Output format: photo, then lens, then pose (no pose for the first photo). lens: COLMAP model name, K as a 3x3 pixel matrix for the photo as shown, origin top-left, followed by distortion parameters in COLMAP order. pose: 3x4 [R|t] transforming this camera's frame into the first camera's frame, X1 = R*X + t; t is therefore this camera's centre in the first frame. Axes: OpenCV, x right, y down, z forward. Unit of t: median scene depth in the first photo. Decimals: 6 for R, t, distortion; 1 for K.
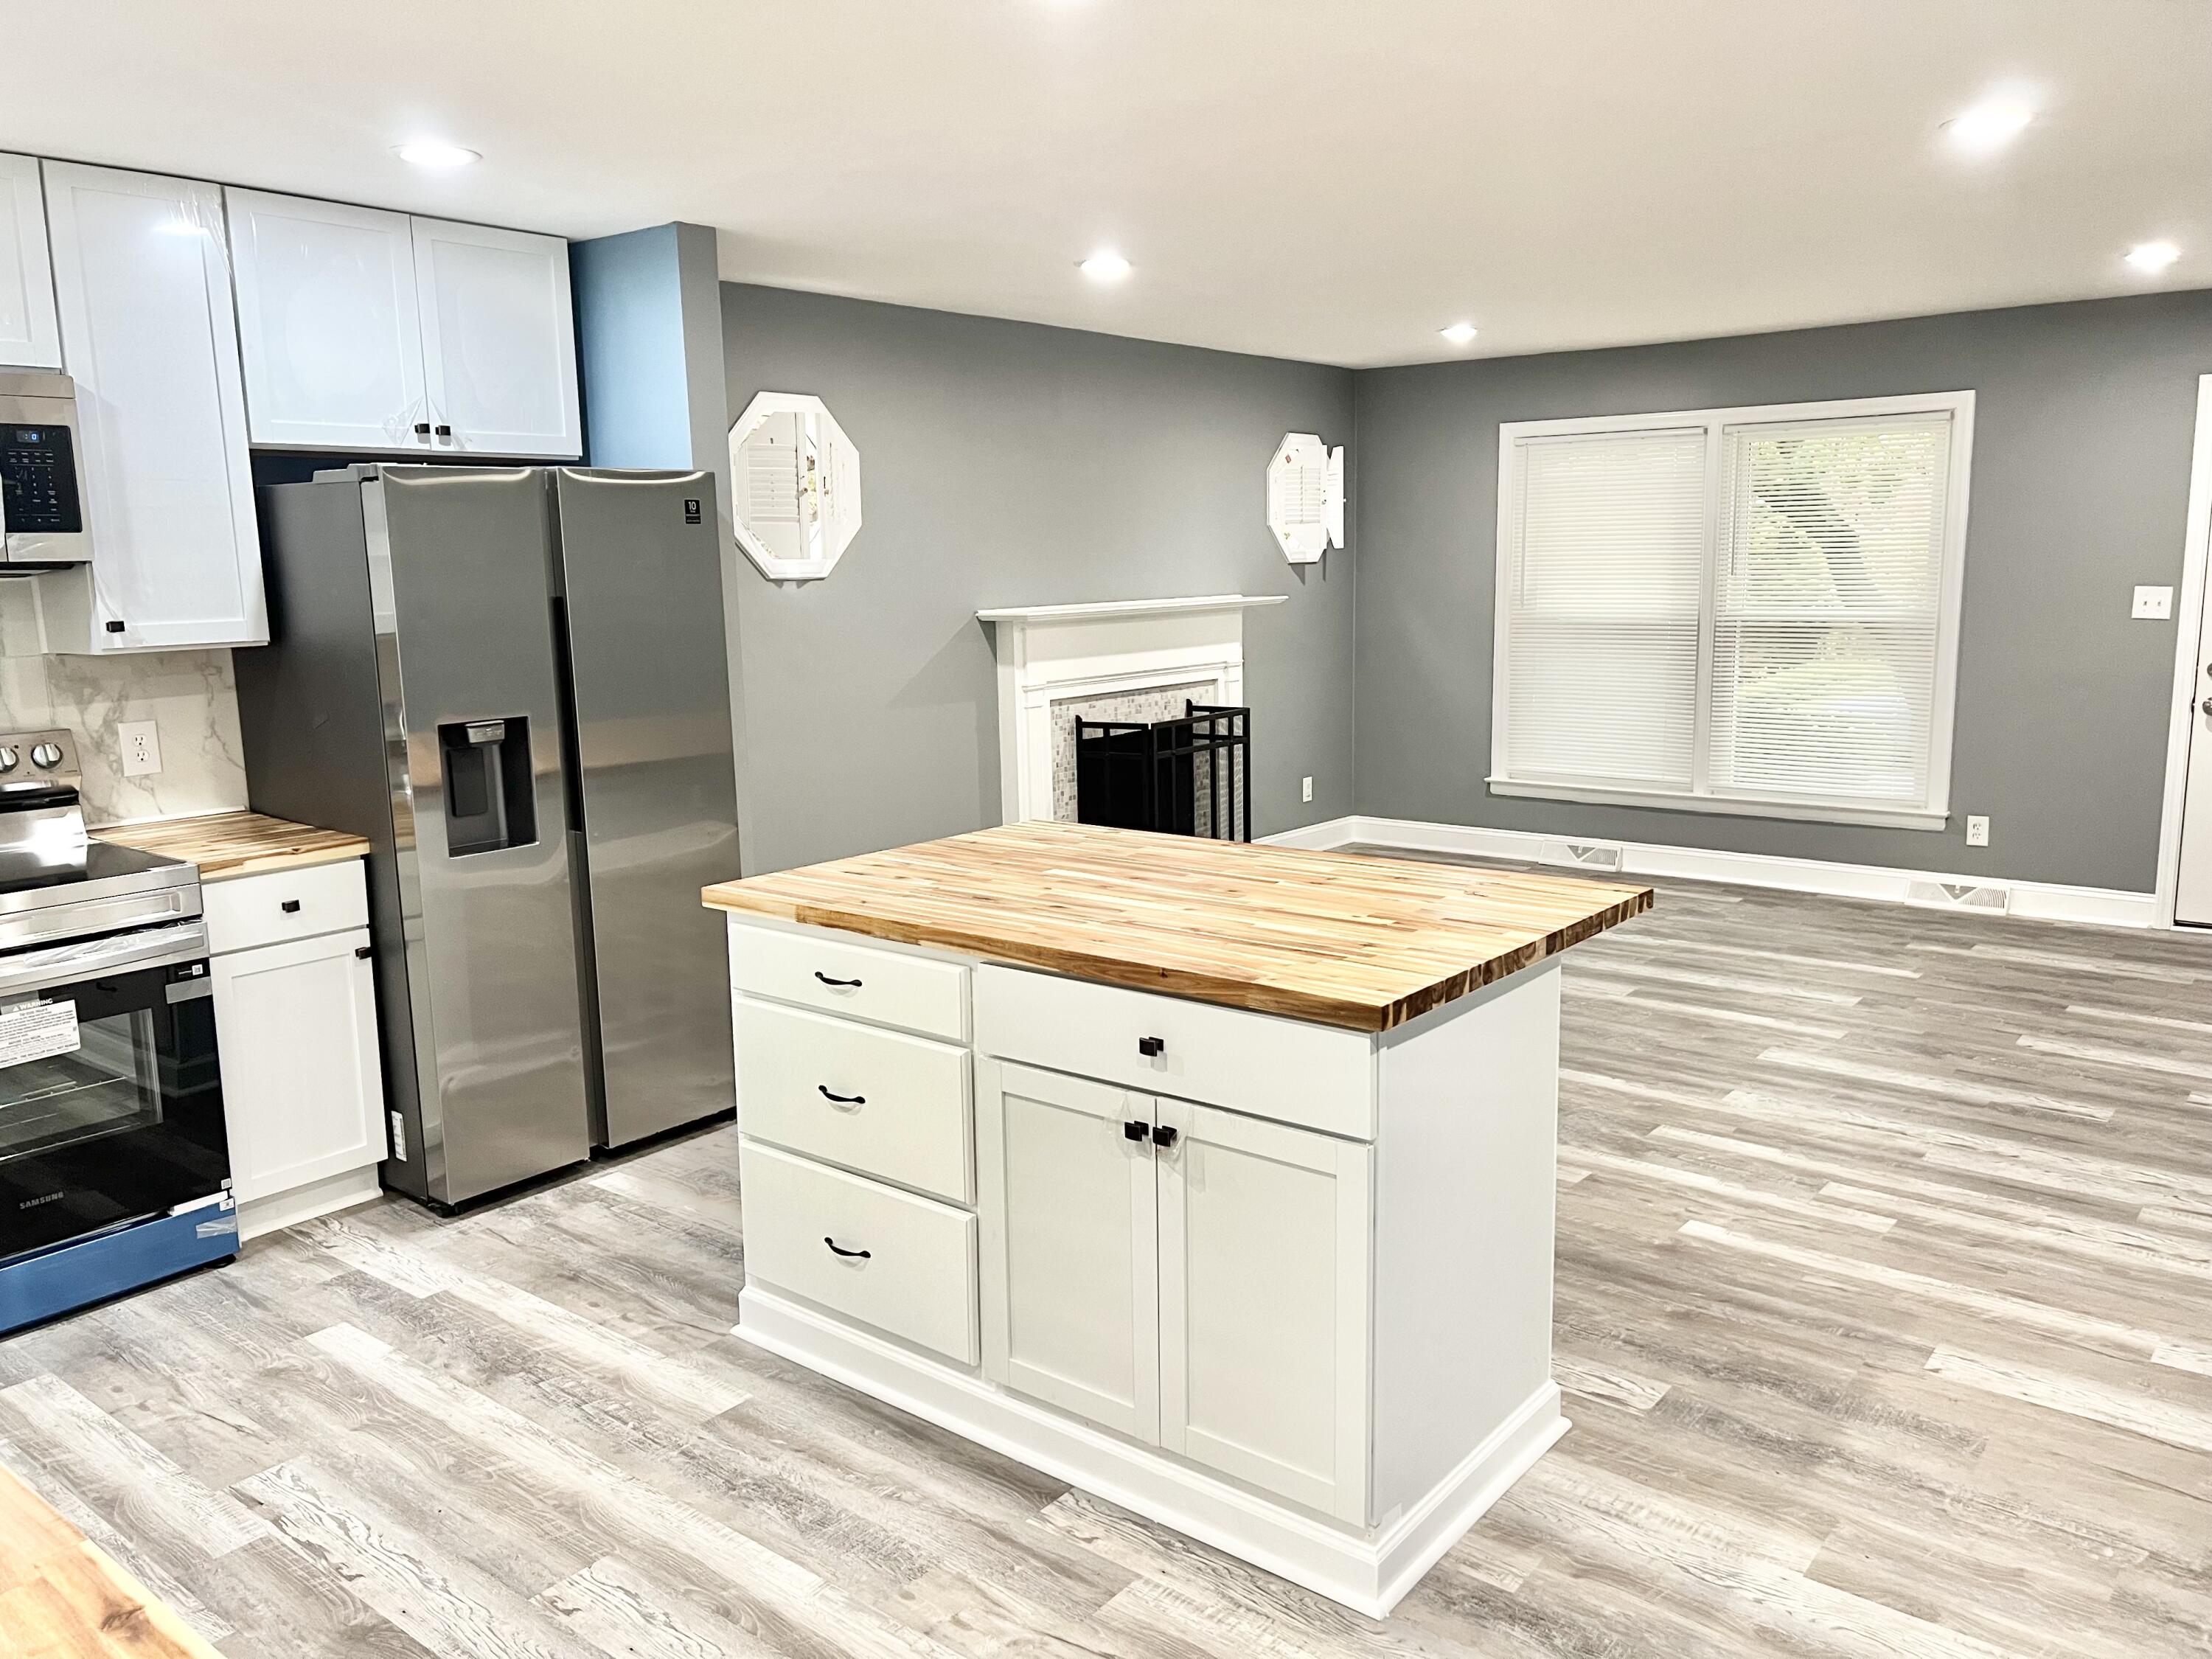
lens RADIAL K [[1654.3, 0, 1097.7], [0, 1654.3, 842.8], [0, 0, 1]] dist [0.073199, -0.087942]
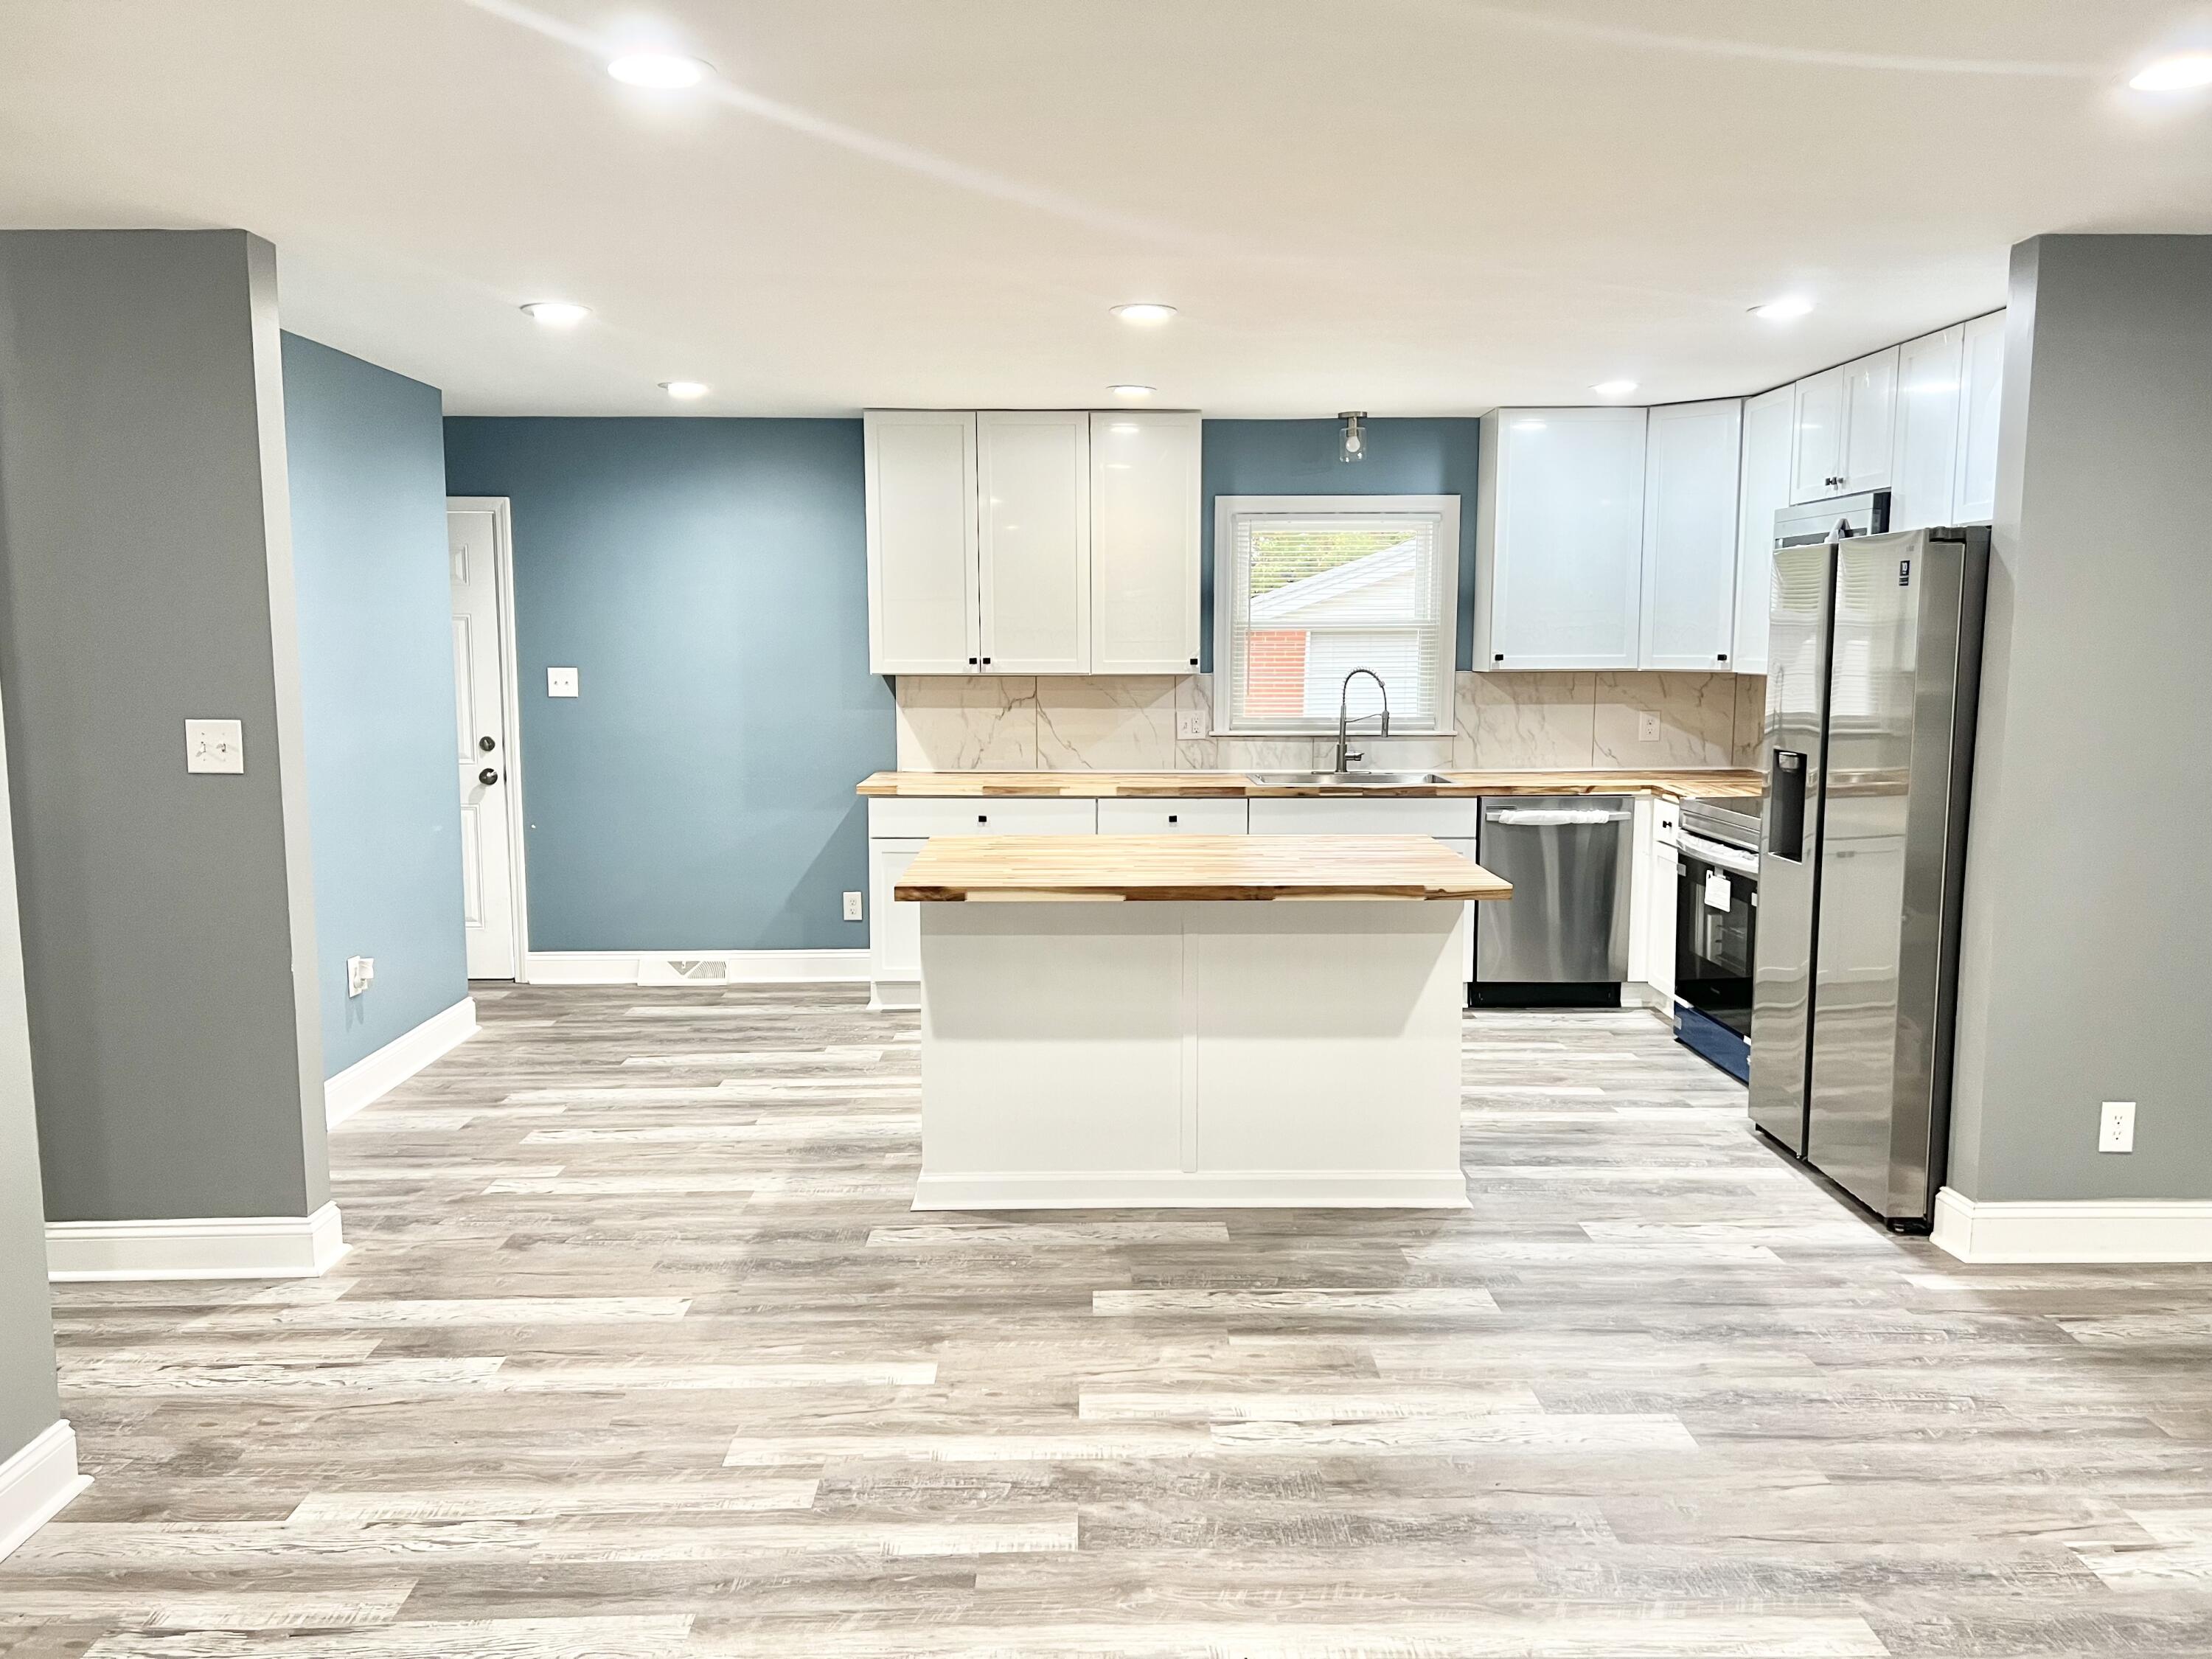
lens RADIAL K [[1654.3, 0, 1109.4], [0, 1654.3, 838.3], [0, 0, 1]] dist [0.073199, -0.087942]
pose [[-0.766852, 0.099896, -0.634002, 0.728891], [-0.094273, 0.959568, 0.265221, -0.264418], [0.634862, 0.263155, -0.726429, 1.452699]]
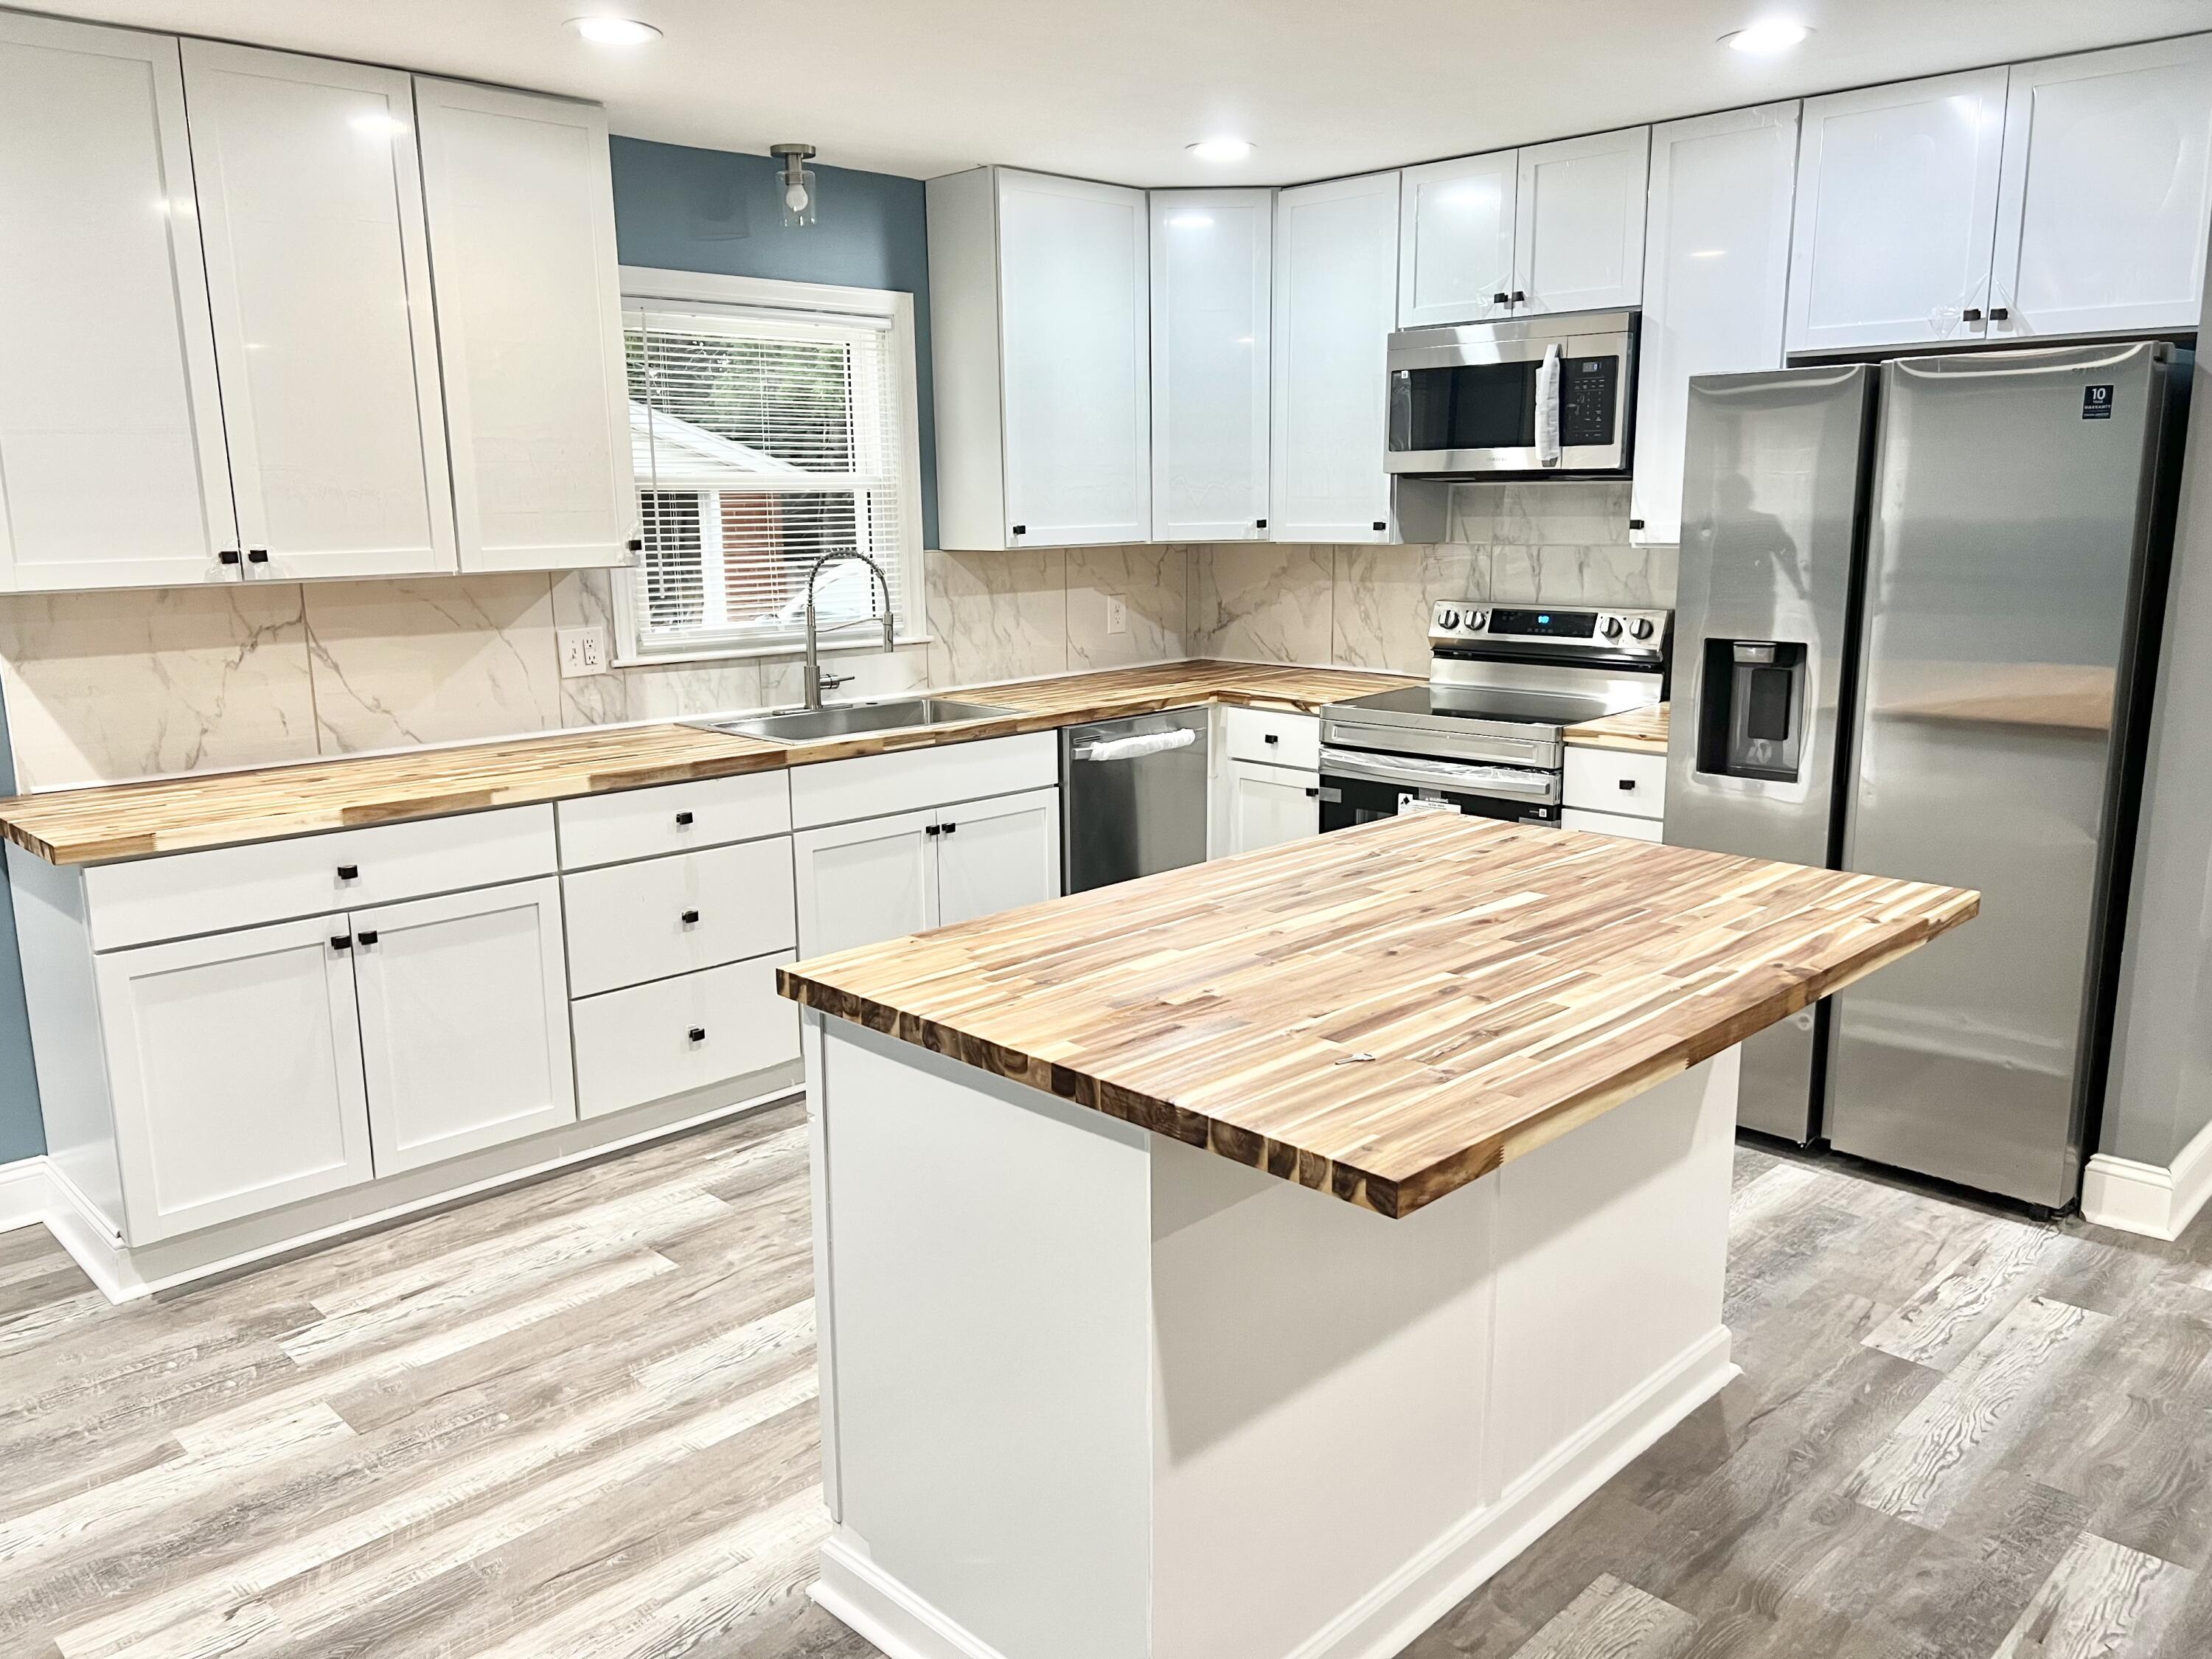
lens RADIAL K [[1654.3, 0, 1103.2], [0, 1654.3, 840.9], [0, 0, 1]] dist [0.073199, -0.087942]
pose [[-0.105829, 0.227939, -0.967907, 0.564651], [-0.158034, 0.957147, 0.242684, -0.124436], [0.981746, 0.178646, -0.065272, 0.656474]]
